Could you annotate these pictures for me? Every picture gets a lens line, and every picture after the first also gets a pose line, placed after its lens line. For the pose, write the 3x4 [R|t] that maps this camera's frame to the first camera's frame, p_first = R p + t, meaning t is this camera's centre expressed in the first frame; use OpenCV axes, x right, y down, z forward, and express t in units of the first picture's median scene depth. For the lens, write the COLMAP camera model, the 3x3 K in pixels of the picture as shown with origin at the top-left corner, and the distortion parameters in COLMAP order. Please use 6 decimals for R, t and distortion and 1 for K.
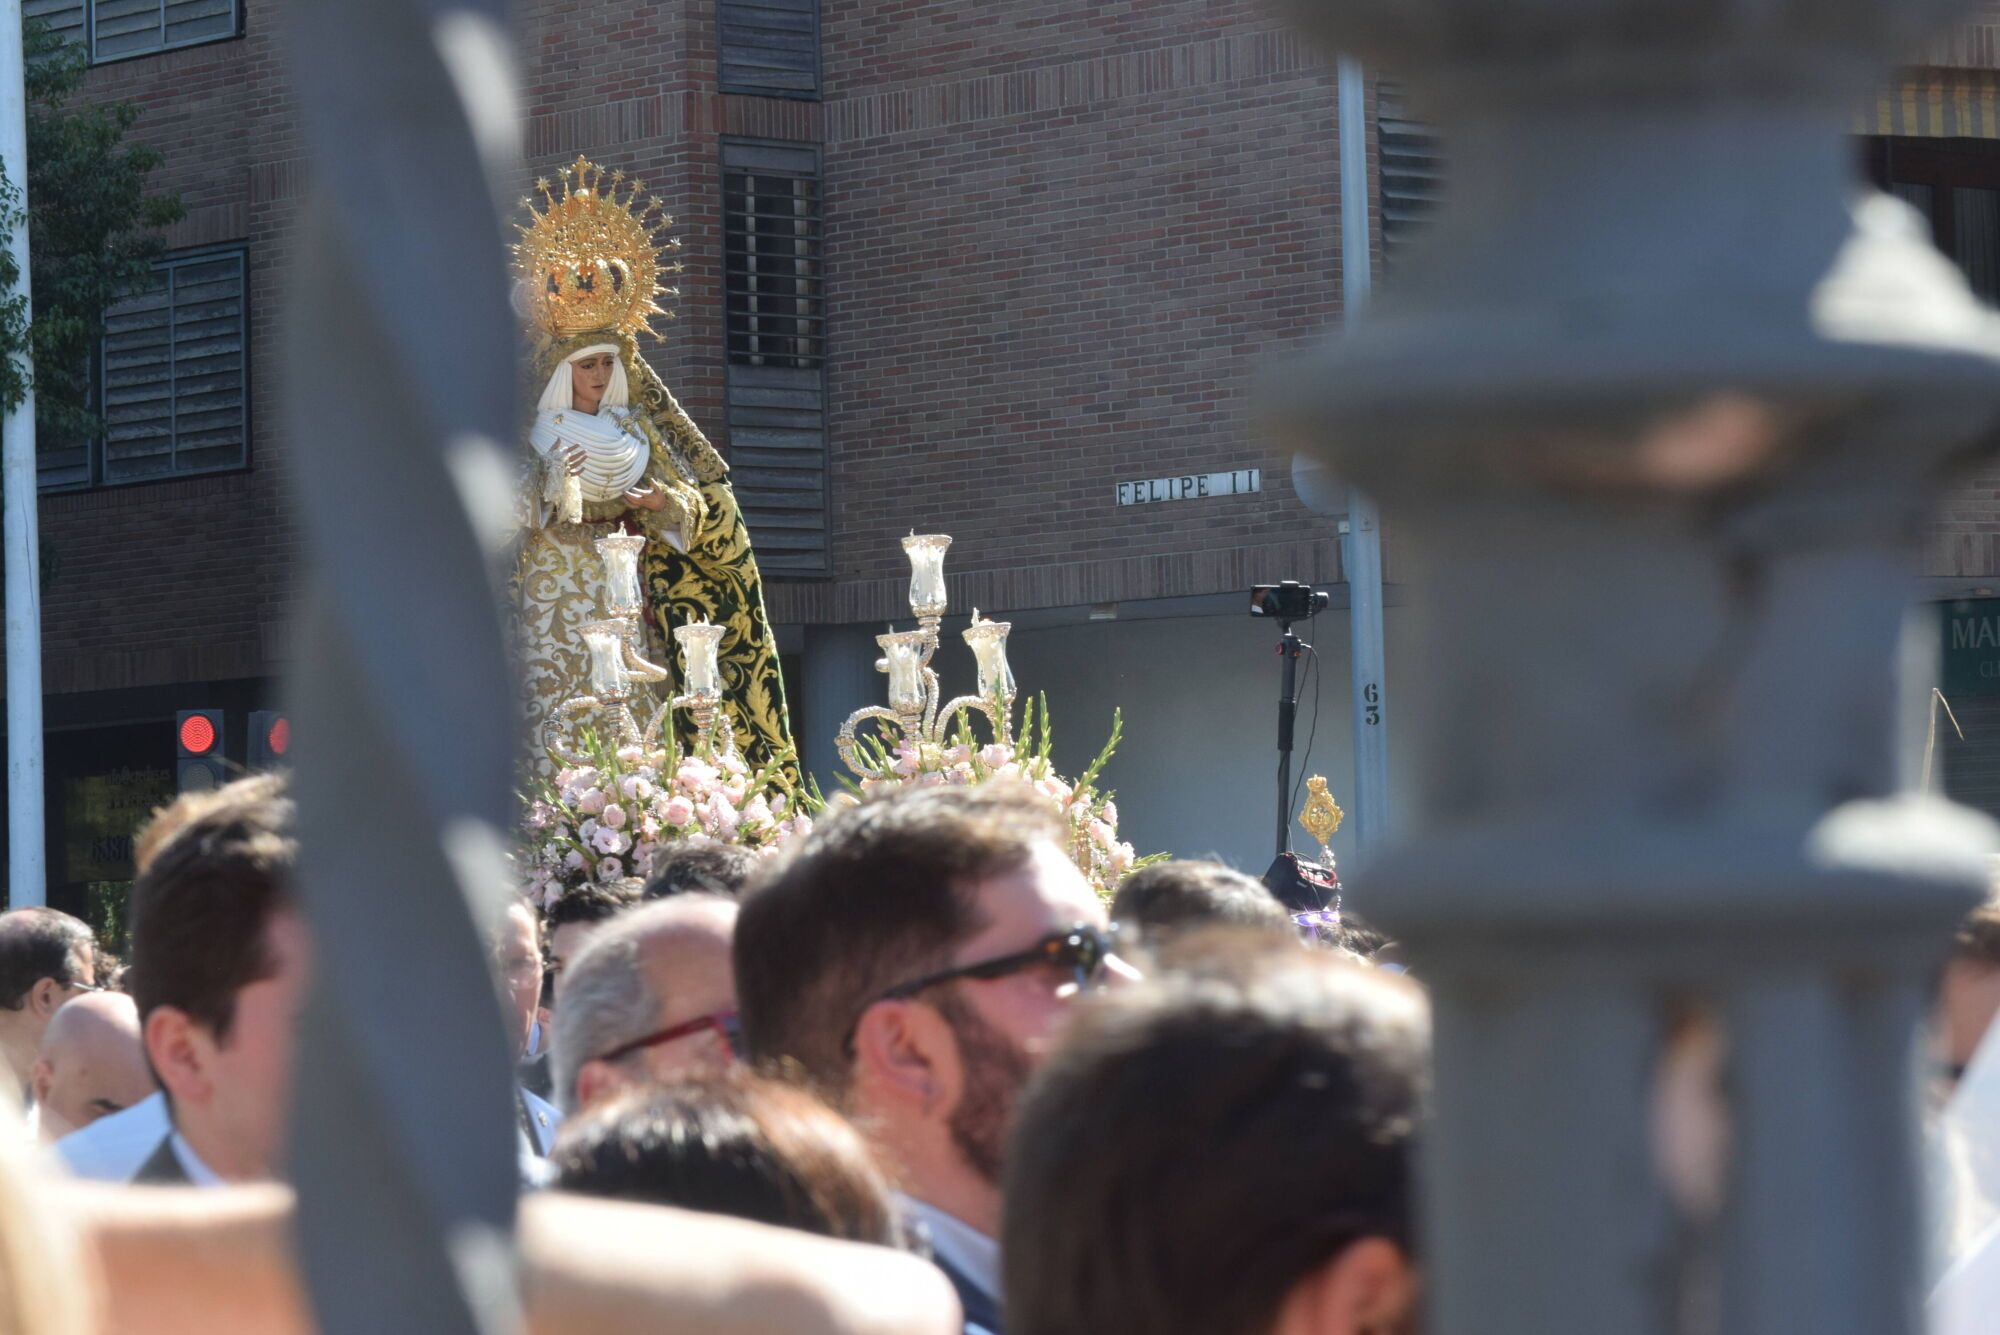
lens RADIAL K [[5674.4, 0, 1003.2], [0, 5674.4, 527.4], [0, 0, 1]] dist [0.762760, 0.205693]
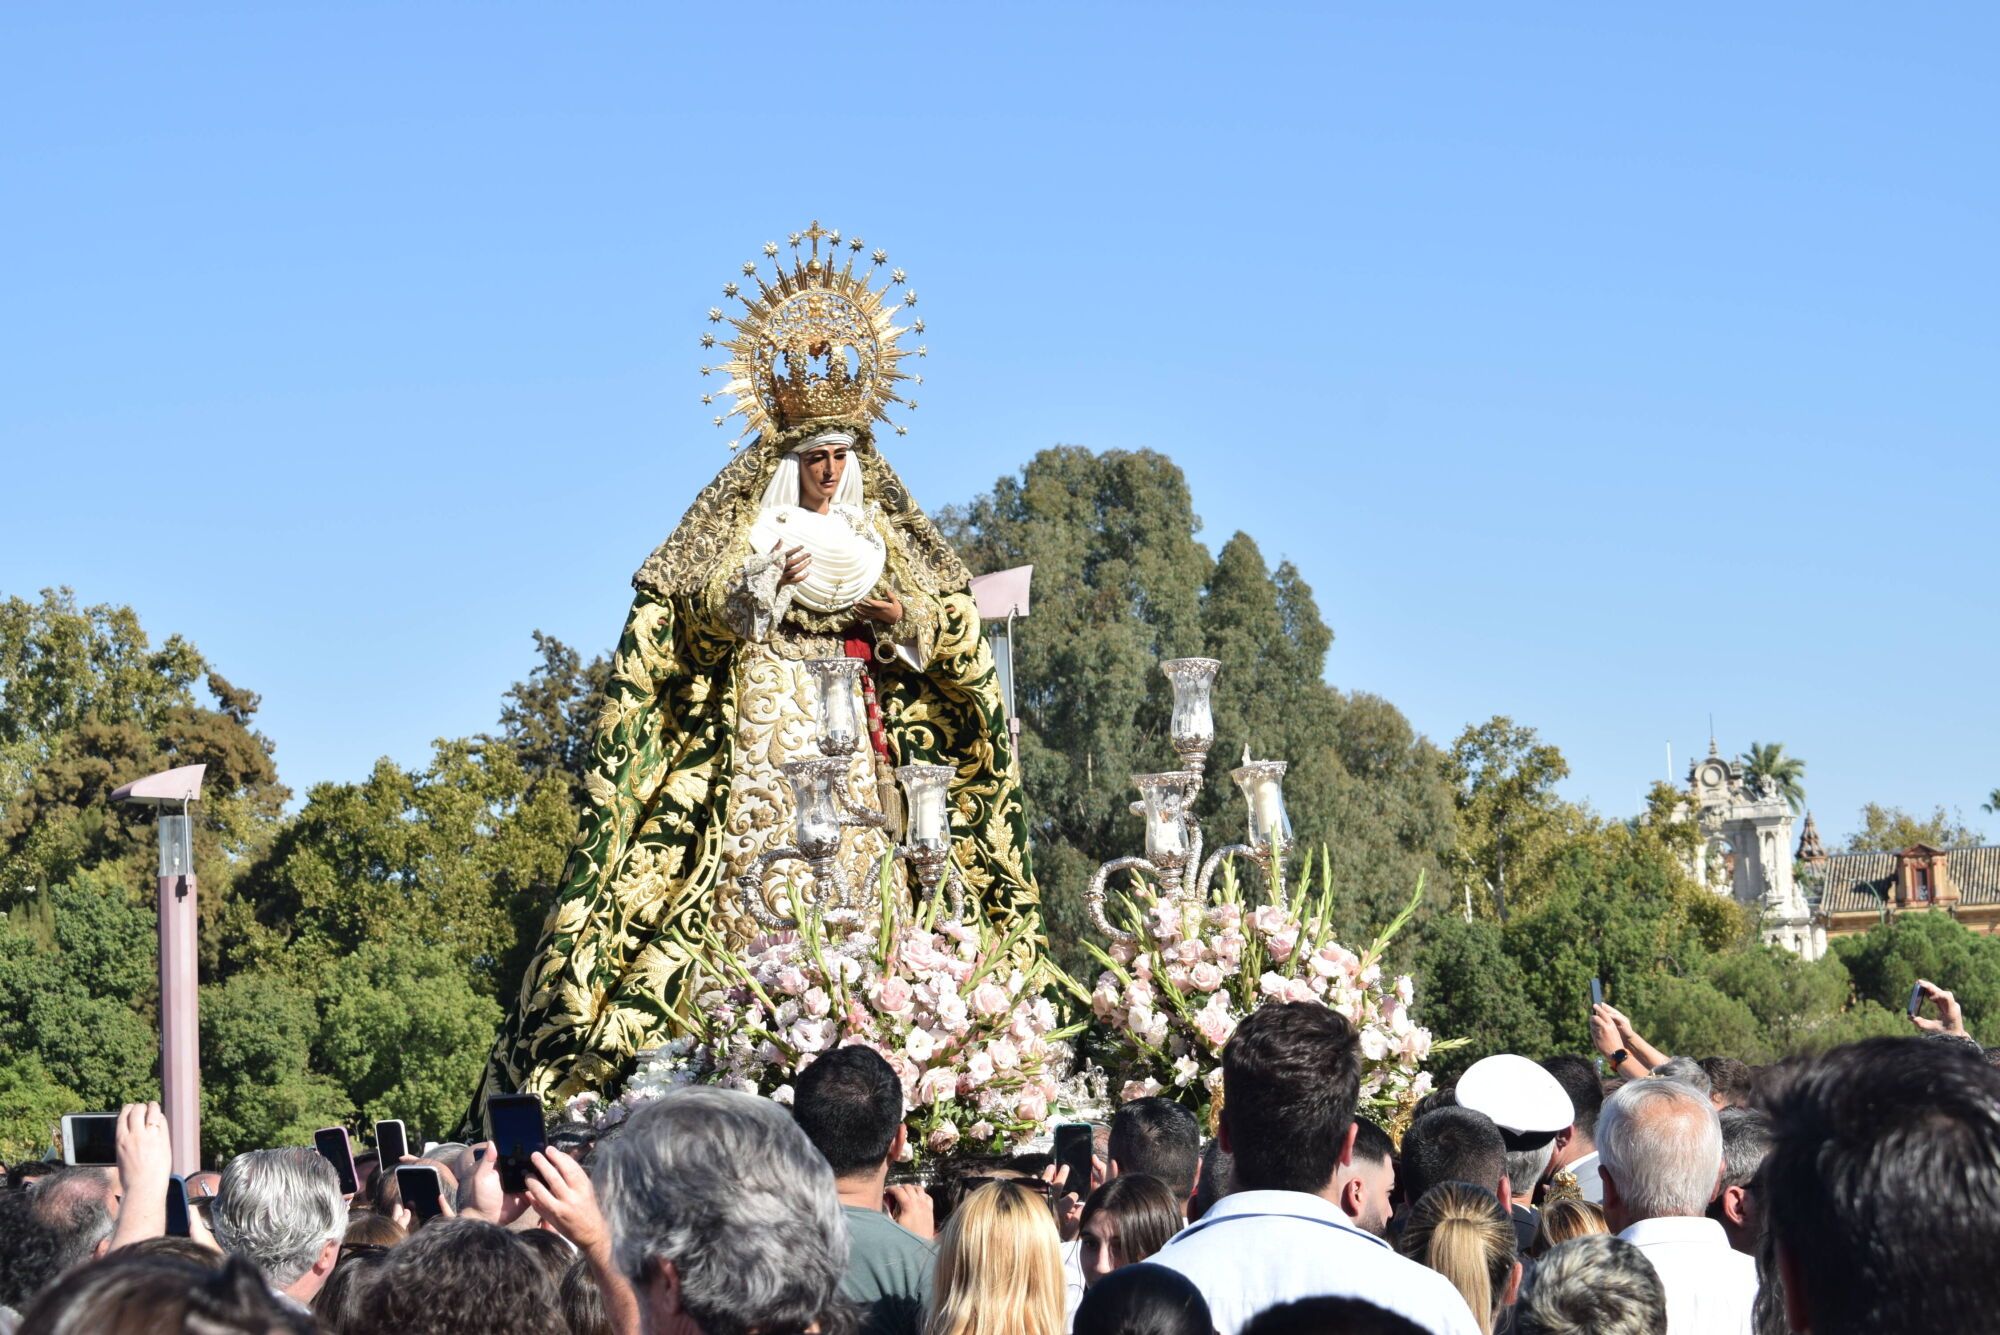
lens RADIAL K [[4398.0, 0, 1000.0], [0, 4398.0, 667.5], [0, 0, 1]] dist [0.018096, 0.333777]
pose [[0.998272, 0.027305, -0.052030, -0.007806], [-0.026200, 0.999419, 0.021793, -0.011460], [0.052595, -0.020392, 0.998408, 0.311952]]
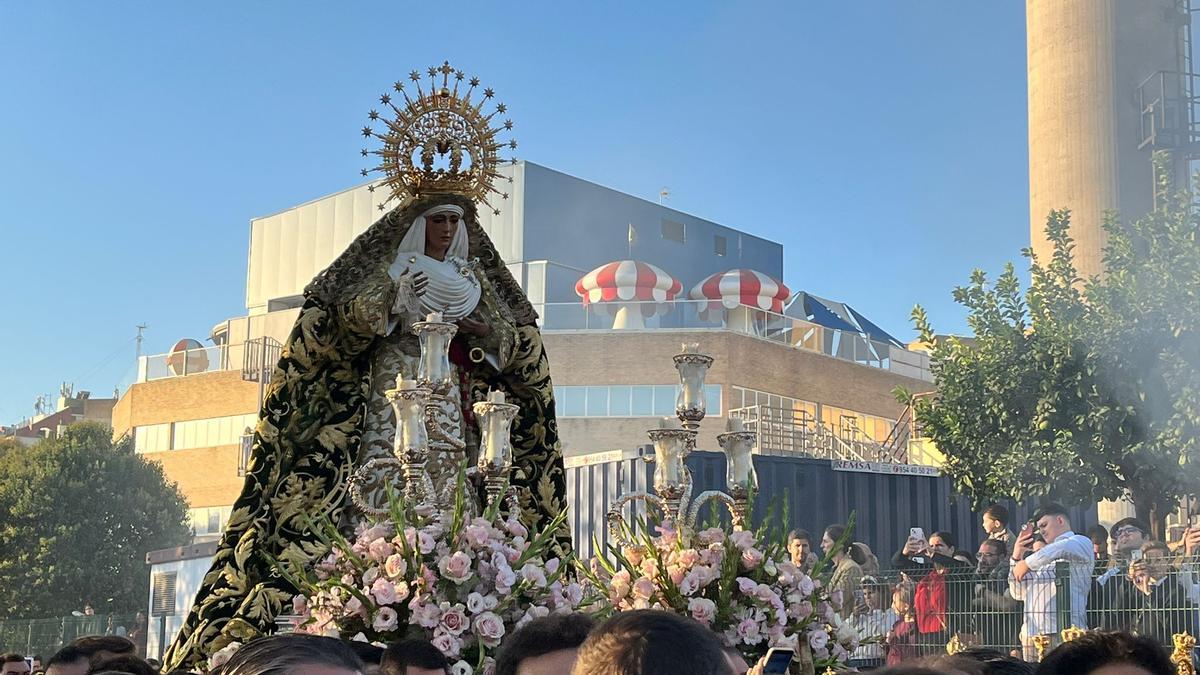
lens RADIAL K [[1715.1, 0, 600.0], [0, 1715.1, 337.5], [0, 0, 1]] dist [0.196191, -0.032383]
pose [[0.995815, 0.082117, -0.040121, -0.017421], [-0.085288, 0.992720, -0.085049, 0.028427], [0.032845, 0.088115, 0.995569, 0.601154]]
